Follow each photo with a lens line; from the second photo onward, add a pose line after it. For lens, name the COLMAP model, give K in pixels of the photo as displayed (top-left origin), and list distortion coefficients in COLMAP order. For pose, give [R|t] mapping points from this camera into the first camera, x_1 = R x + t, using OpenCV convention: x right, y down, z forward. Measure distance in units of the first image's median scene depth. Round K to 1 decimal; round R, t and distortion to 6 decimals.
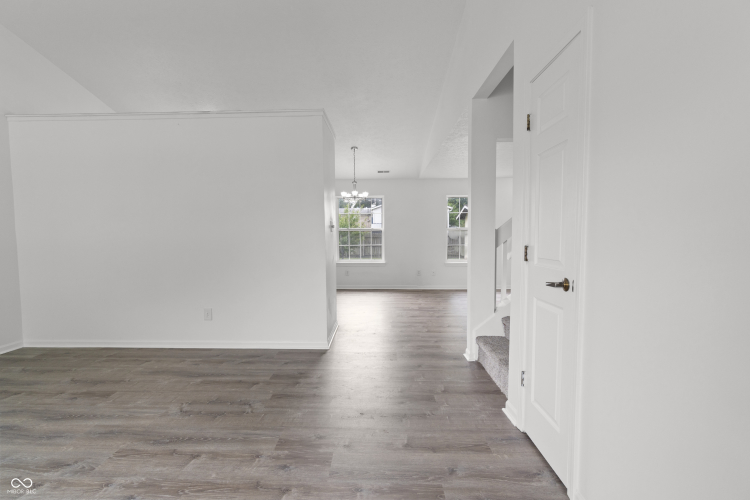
lens RADIAL K [[325.7, 0, 374.9], [0, 325.7, 249.5], [0, 0, 1]] dist [0.001948, -0.000136]
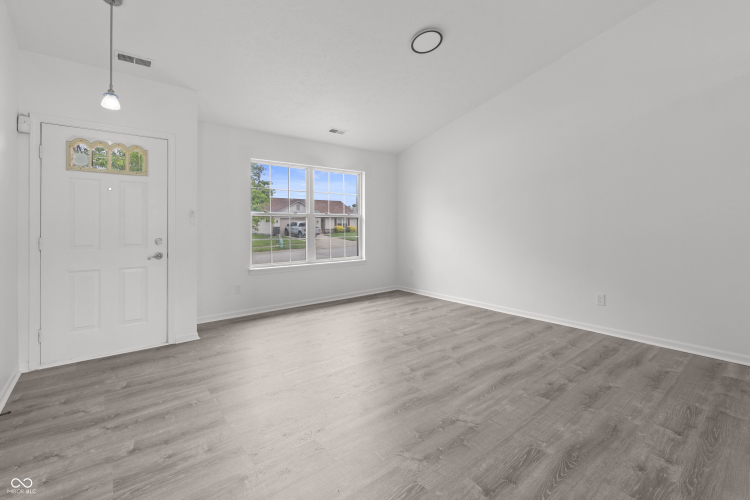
lens RADIAL K [[325.7, 0, 362.6], [0, 325.7, 219.2], [0, 0, 1]] dist [0.001948, -0.000136]
pose [[-0.774638, -0.001127, -0.632404, 0.152888], [-0.017006, 0.999674, 0.019048, -0.057948], [0.632176, 0.025510, -0.774405, 1.343419]]
